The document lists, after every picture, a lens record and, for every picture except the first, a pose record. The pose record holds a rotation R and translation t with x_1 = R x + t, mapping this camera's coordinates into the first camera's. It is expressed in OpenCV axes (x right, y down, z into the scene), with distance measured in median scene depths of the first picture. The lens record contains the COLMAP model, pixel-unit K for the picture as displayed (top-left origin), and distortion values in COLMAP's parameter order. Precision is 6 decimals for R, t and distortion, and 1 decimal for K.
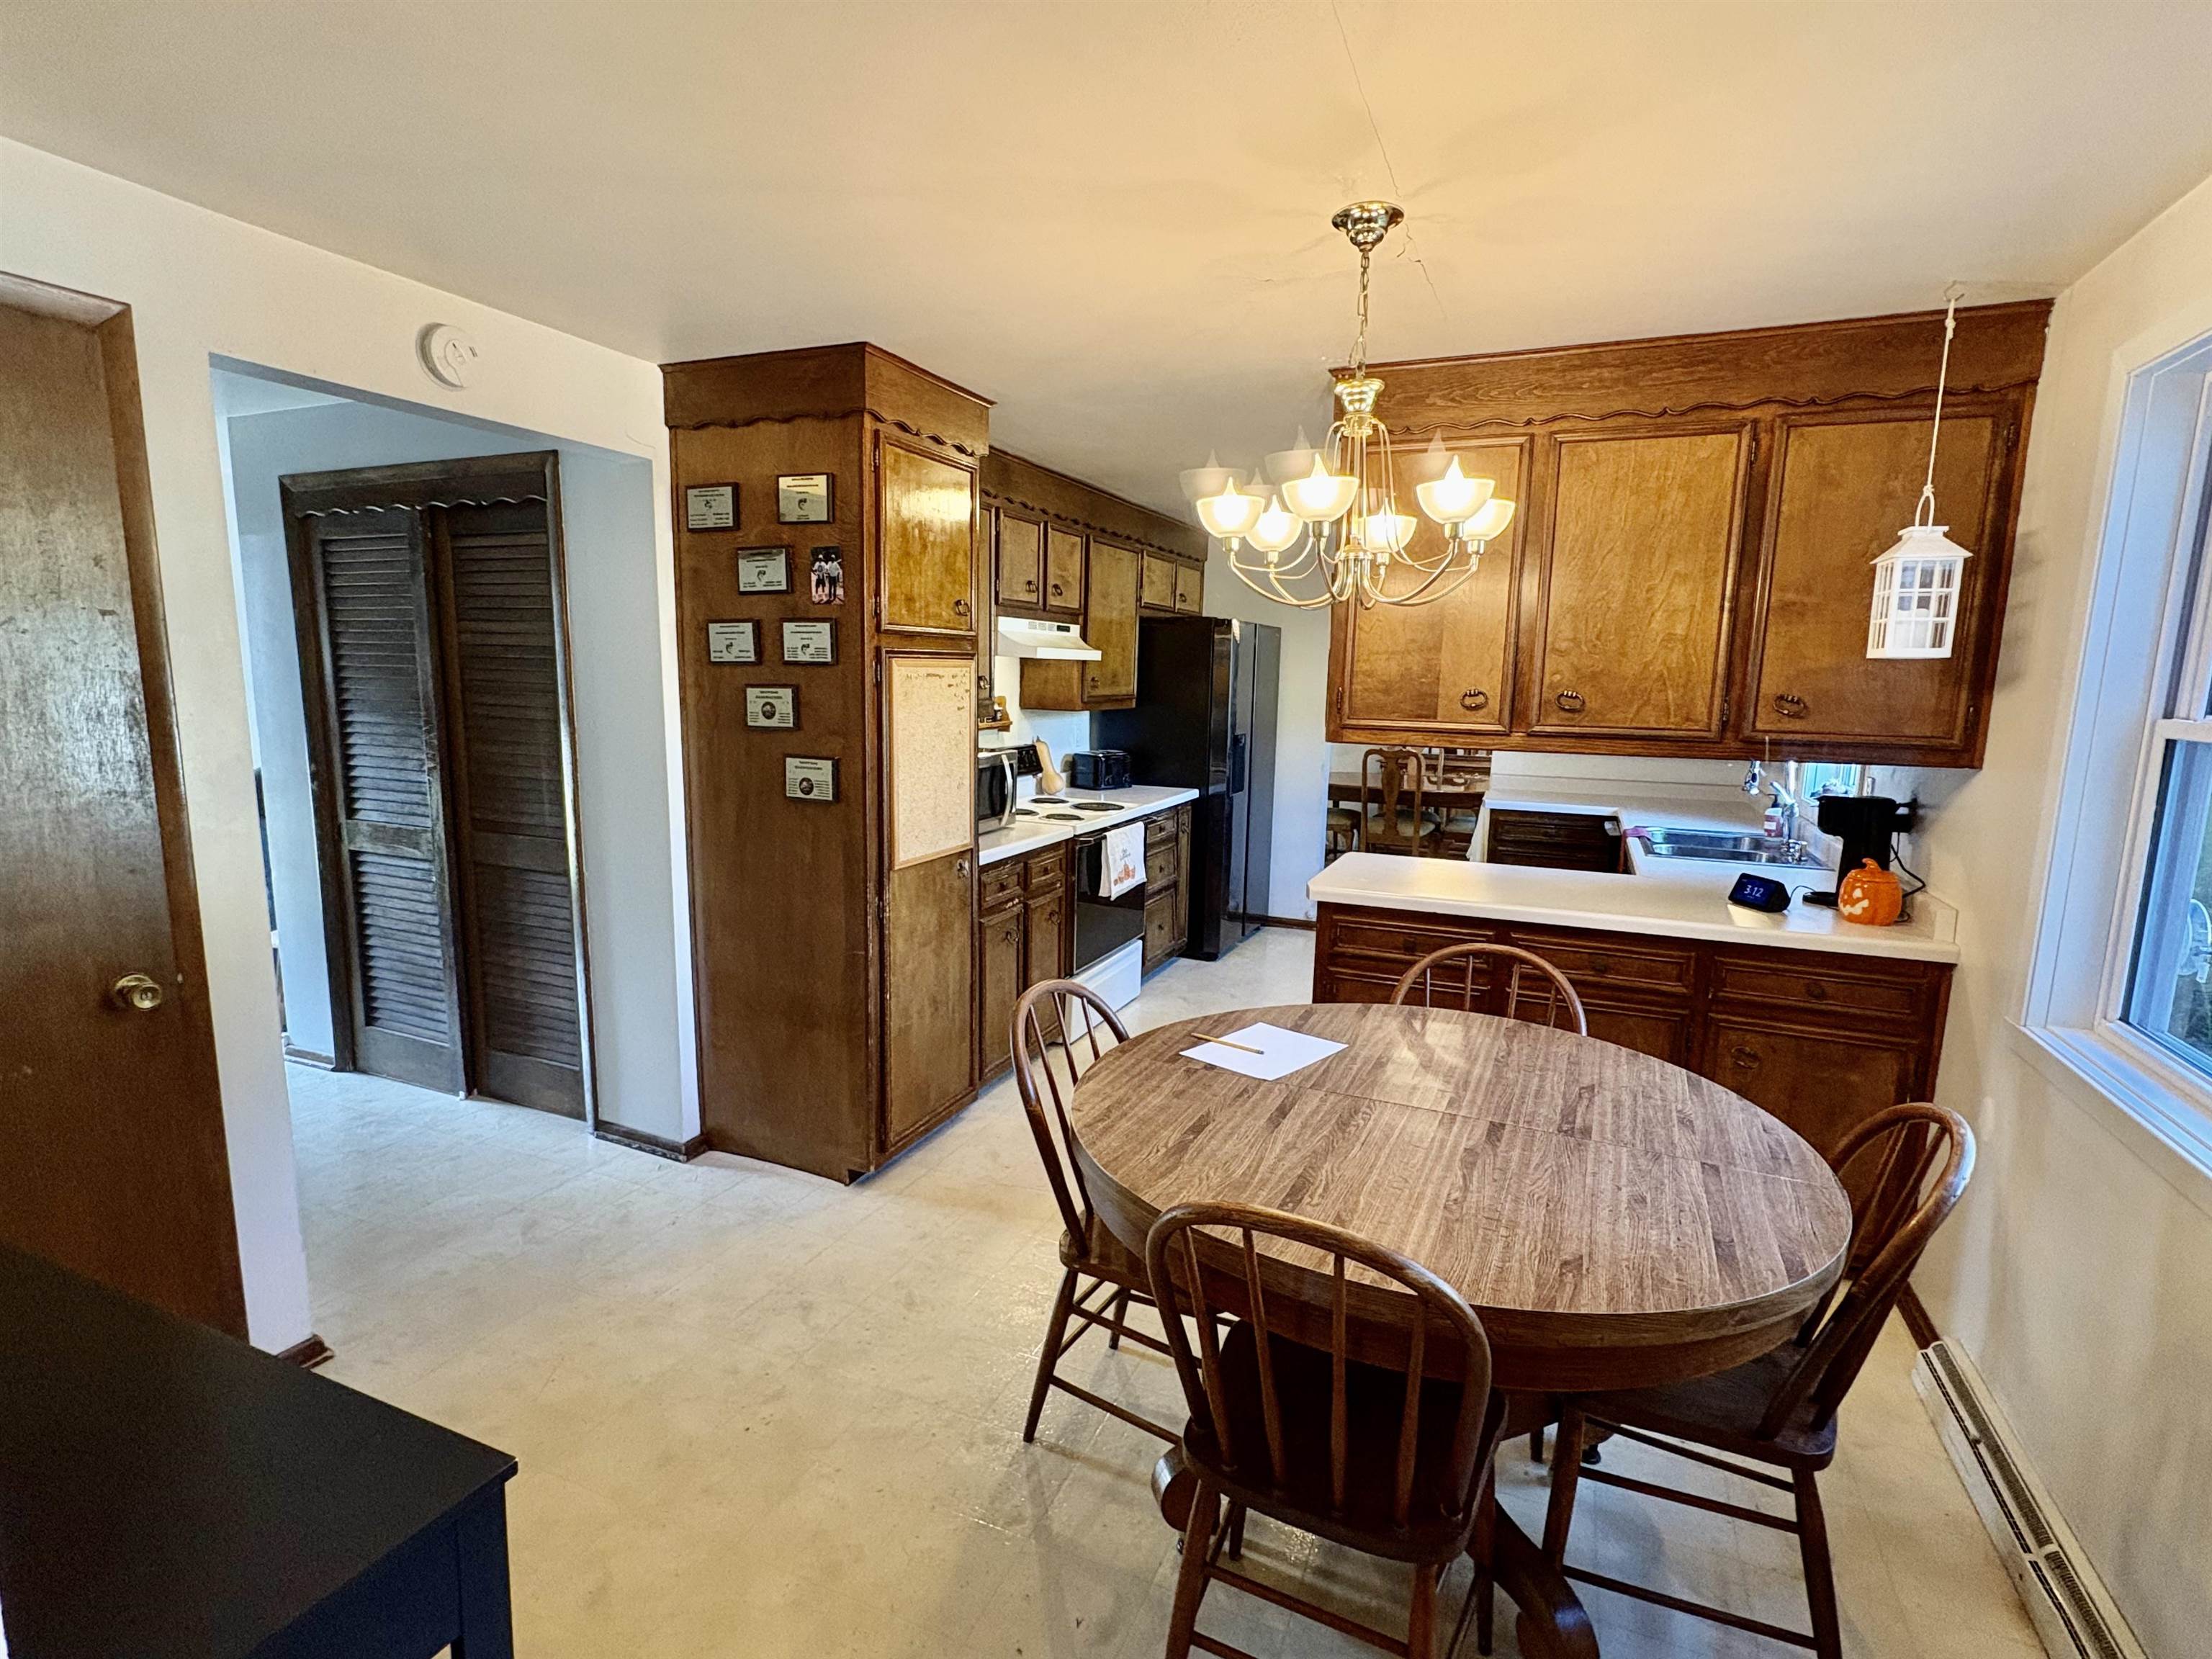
lens RADIAL K [[1079.6, 0, 1108.3], [0, 1079.6, 832.9], [0, 0, 1]] dist [-0.004480, -0.000069]
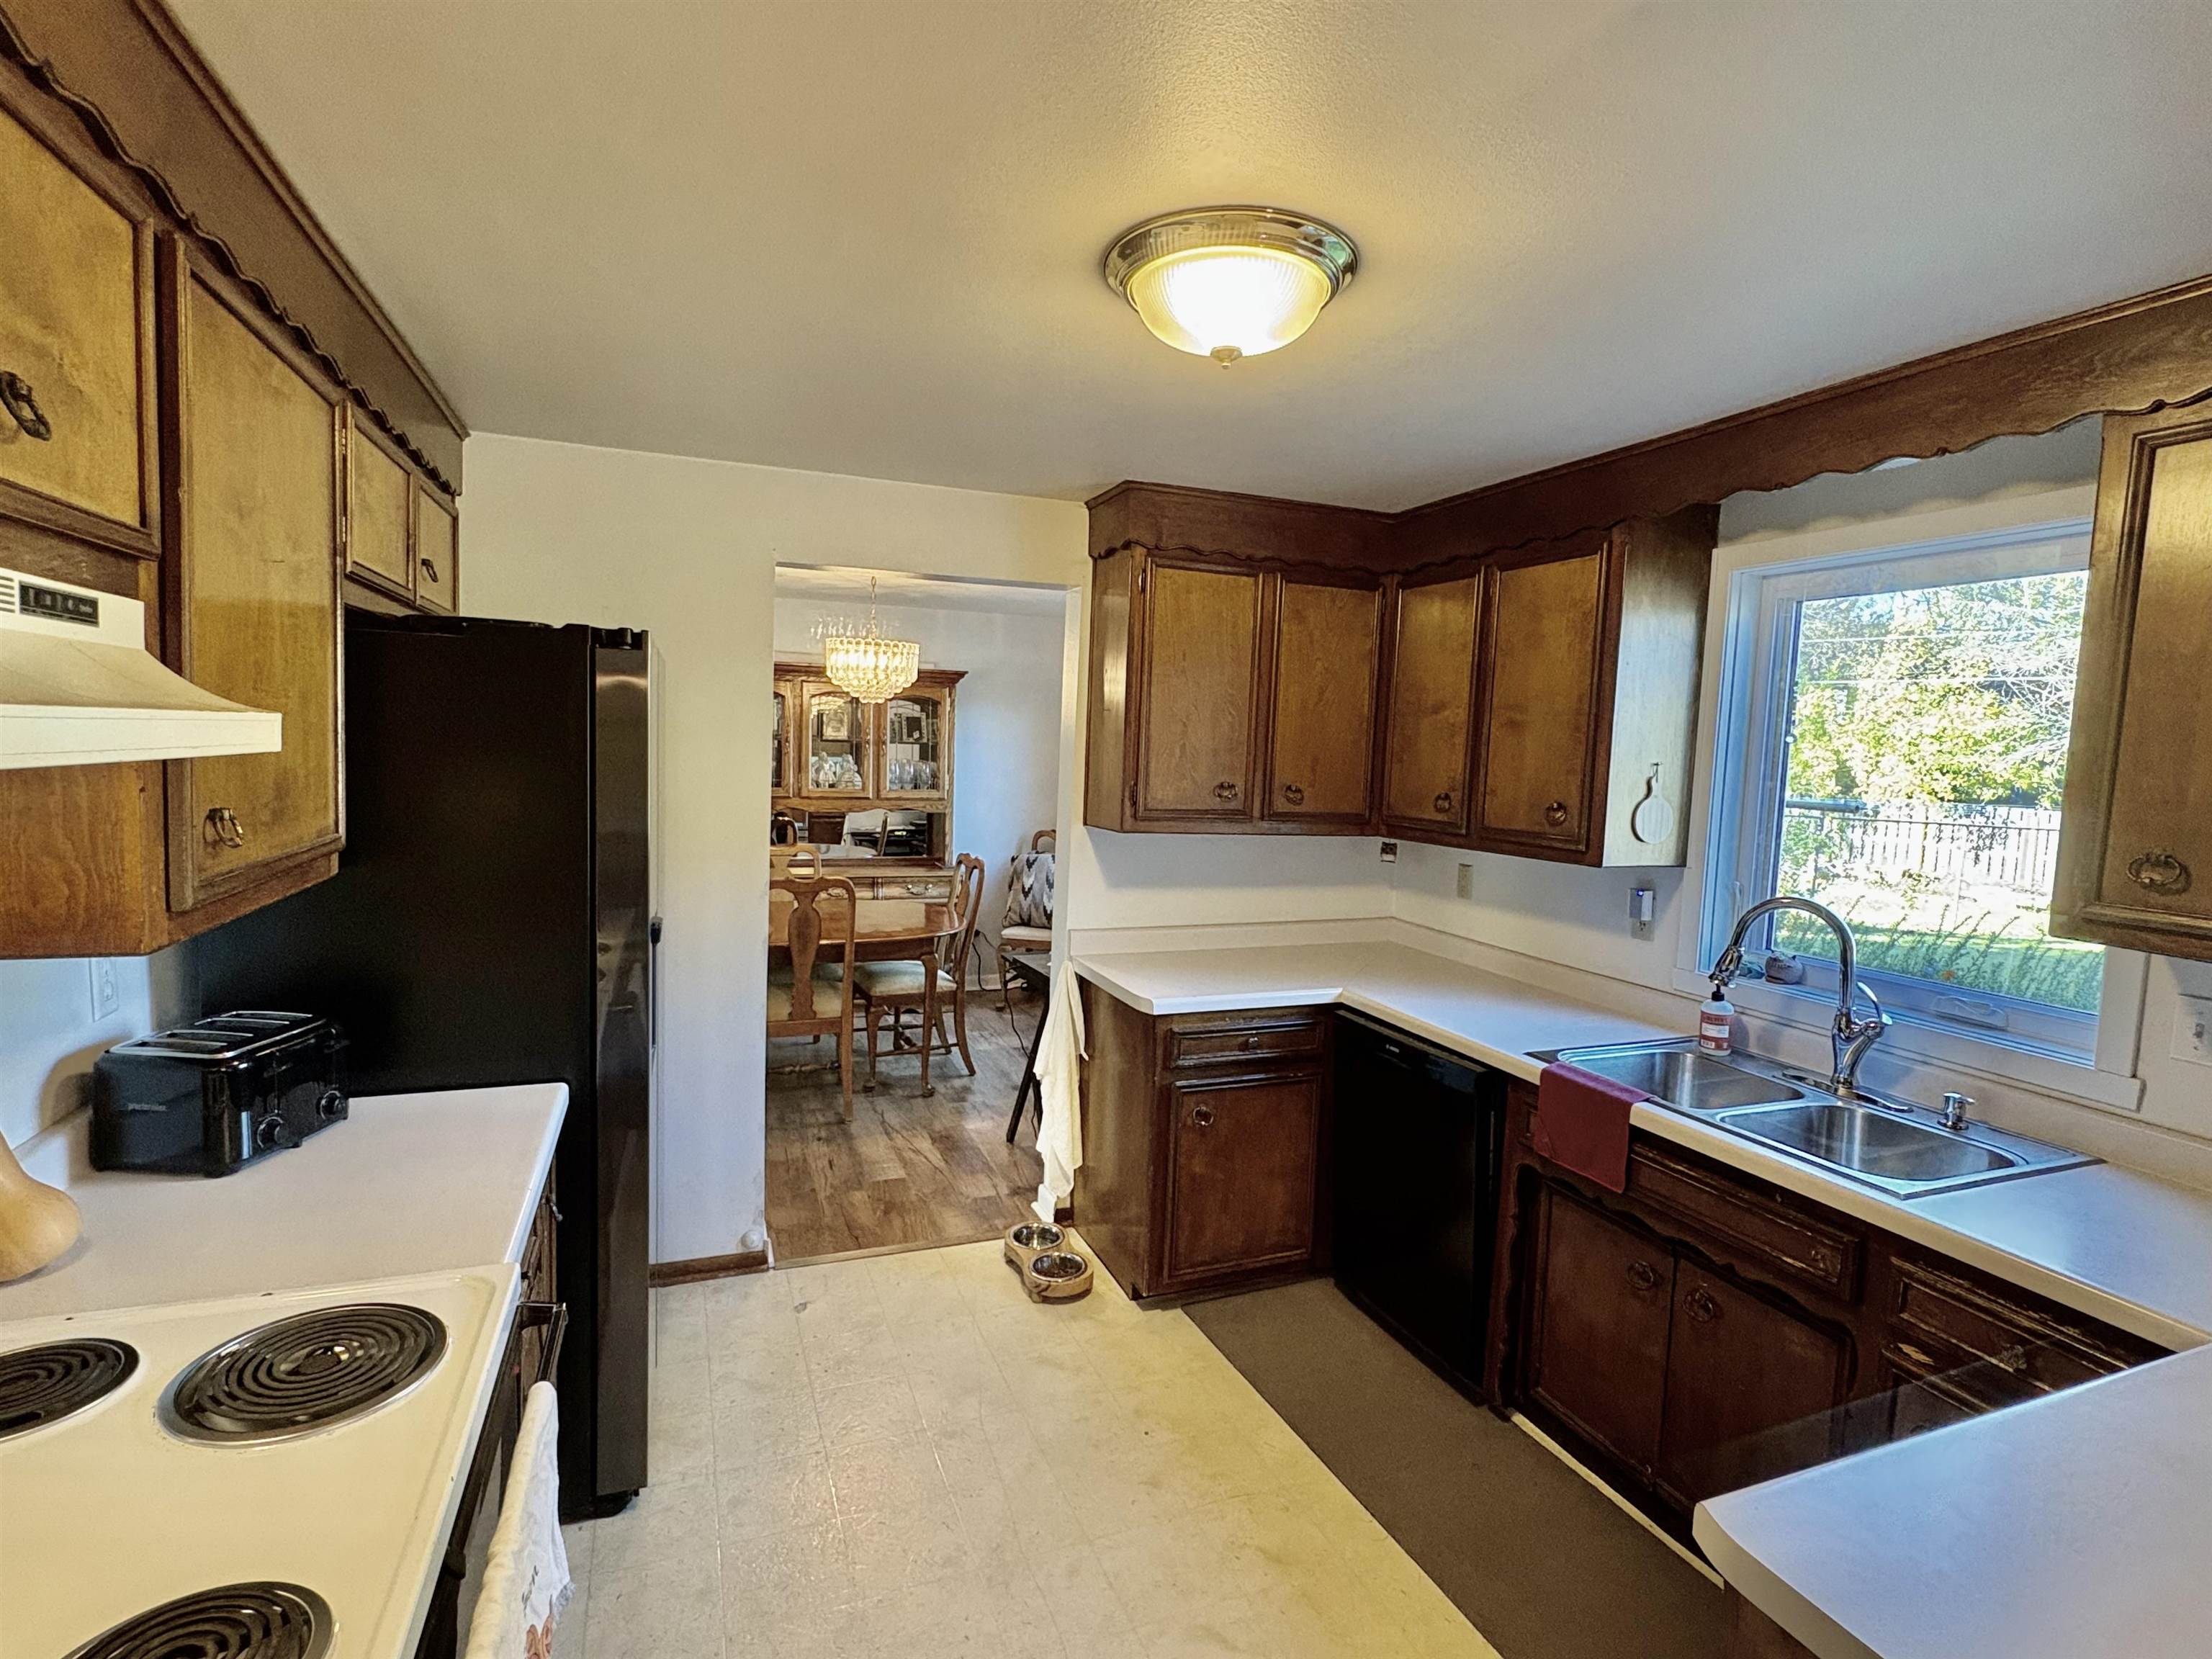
lens RADIAL K [[1079.6, 0, 1108.3], [0, 1079.6, 832.9], [0, 0, 1]] dist [-0.004480, -0.000069]
pose [[0.712259, -0.054758, 0.699778, -0.040177], [0.085462, 0.996301, -0.009026, -0.112790], [-0.696694, 0.066233, 0.714304, 0.637744]]
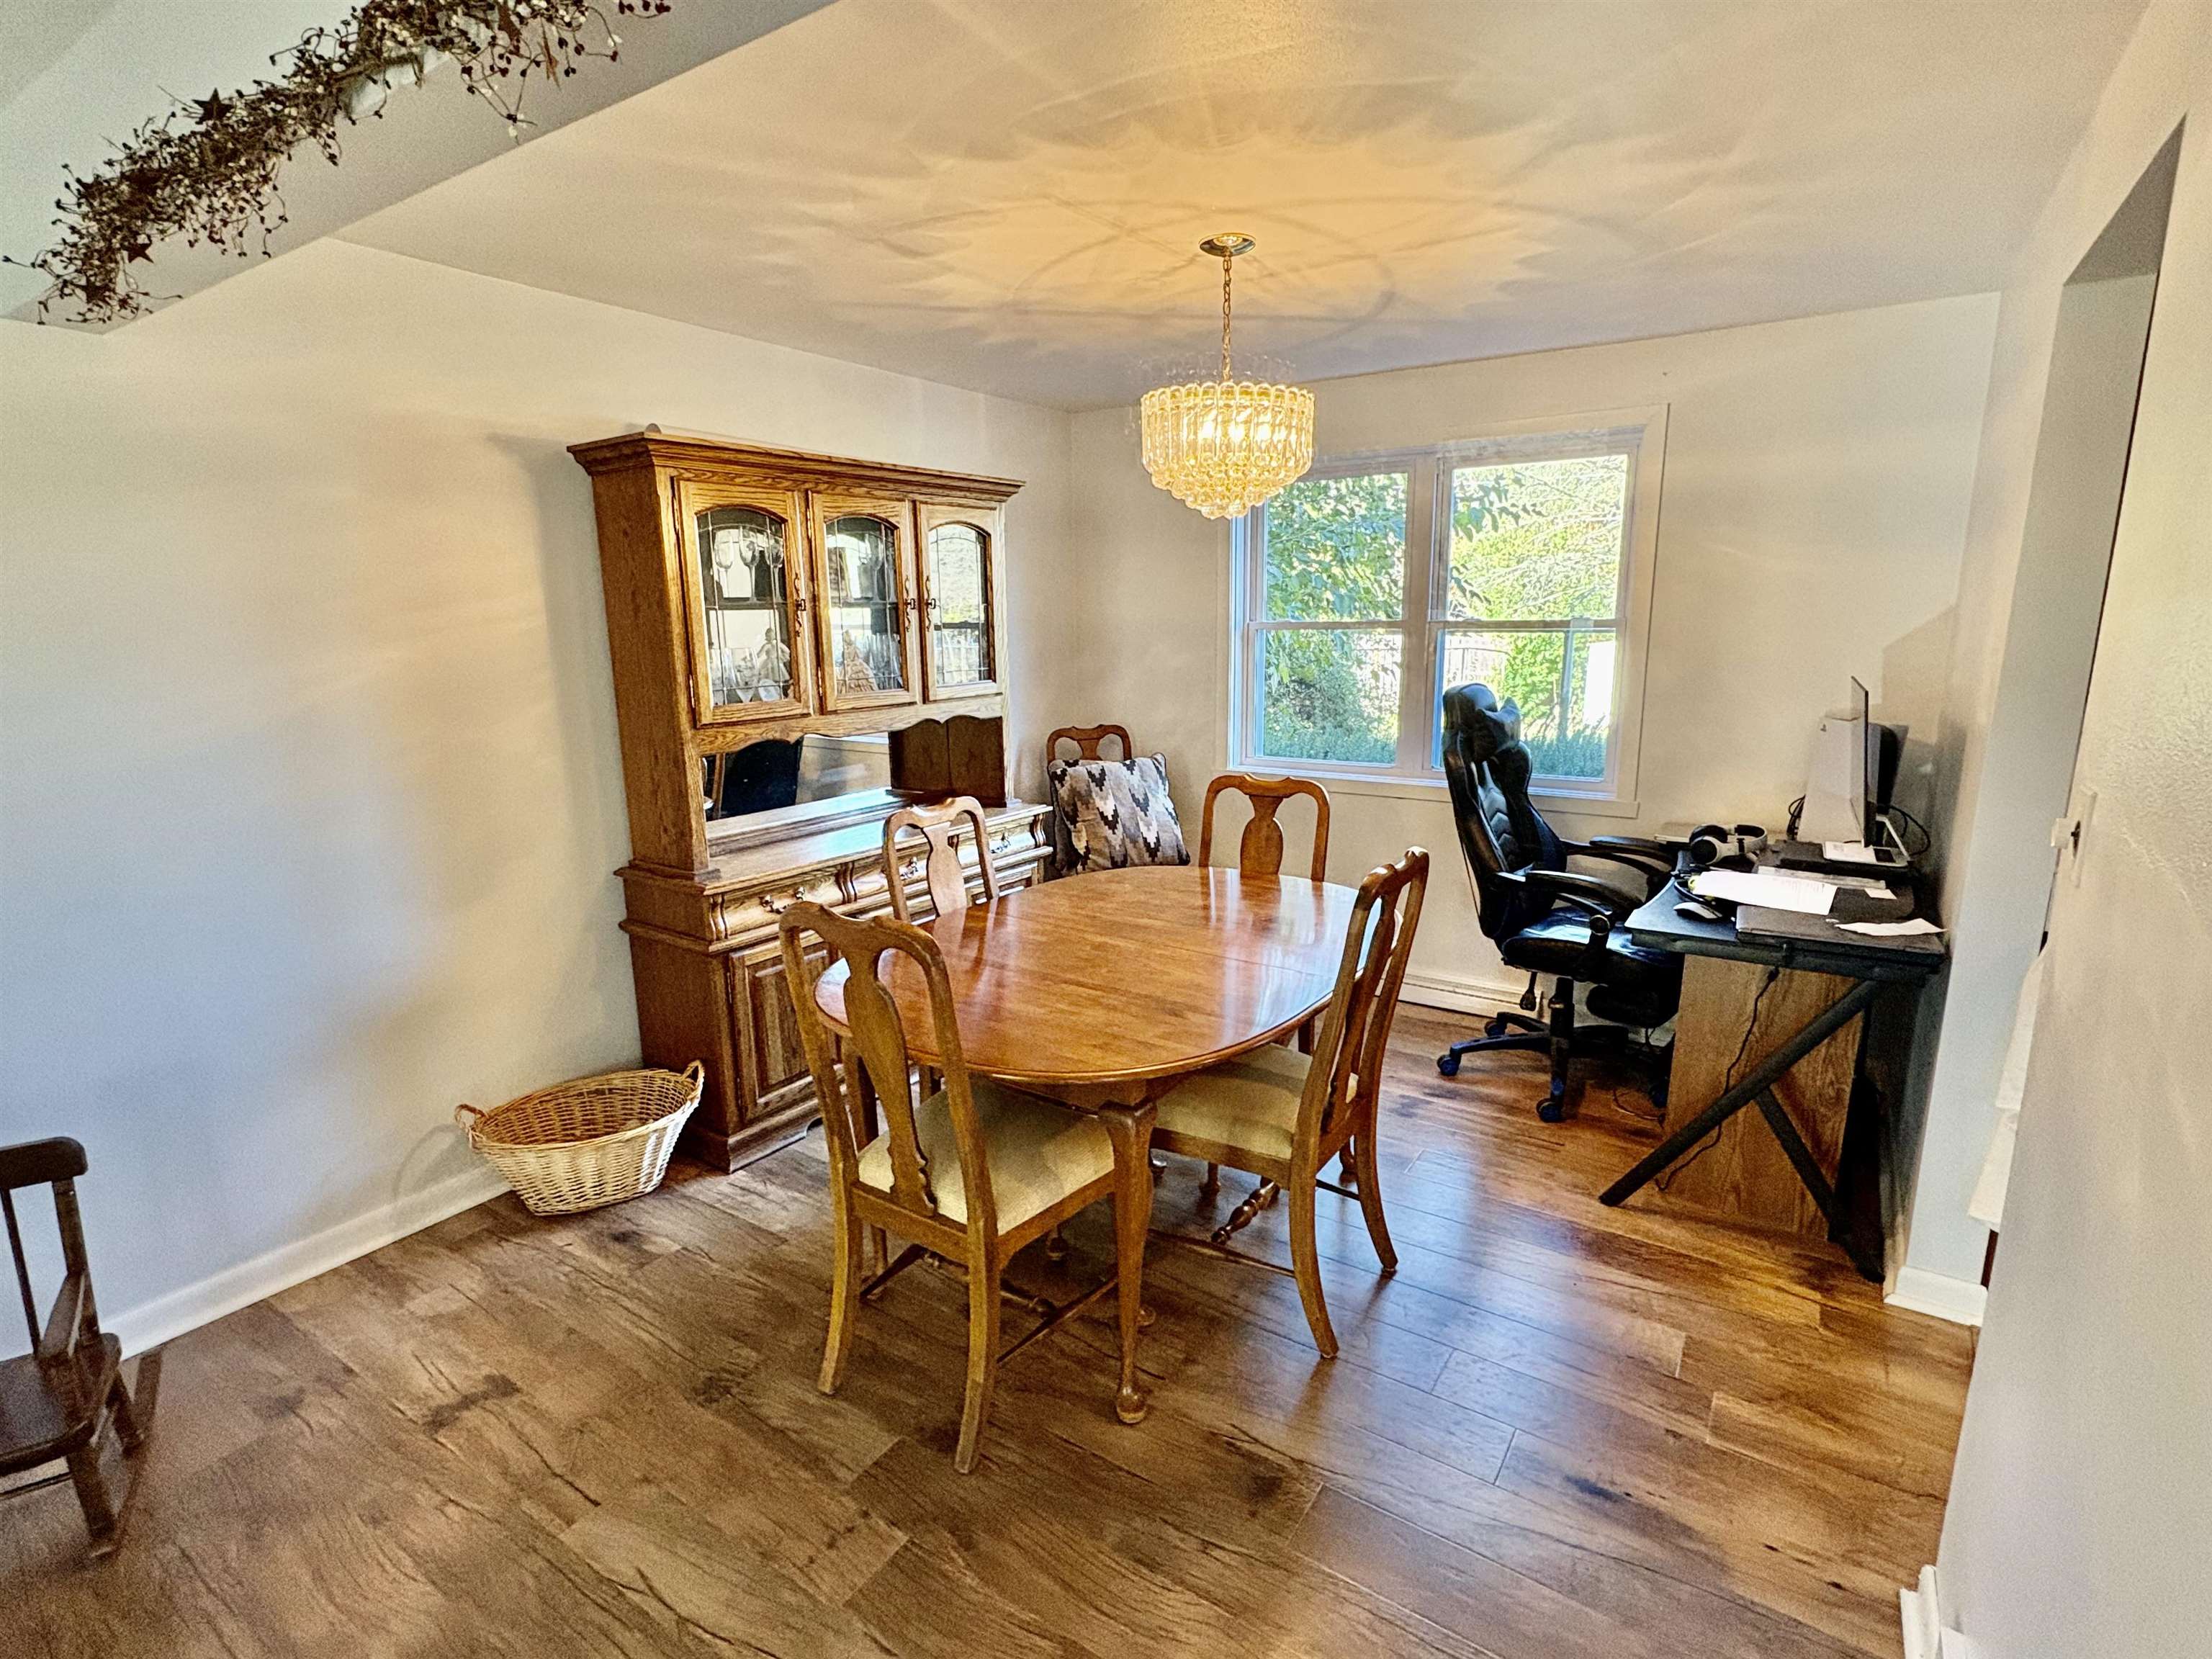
lens RADIAL K [[1079.6, 0, 1108.3], [0, 1079.6, 832.9], [0, 0, 1]] dist [-0.004480, -0.000069]
pose [[0.186252, -0.218903, 0.957806, -0.047863], [0.164557, 0.968043, 0.189243, -0.211538], [-0.968623, 0.122367, 0.216322, 1.388978]]
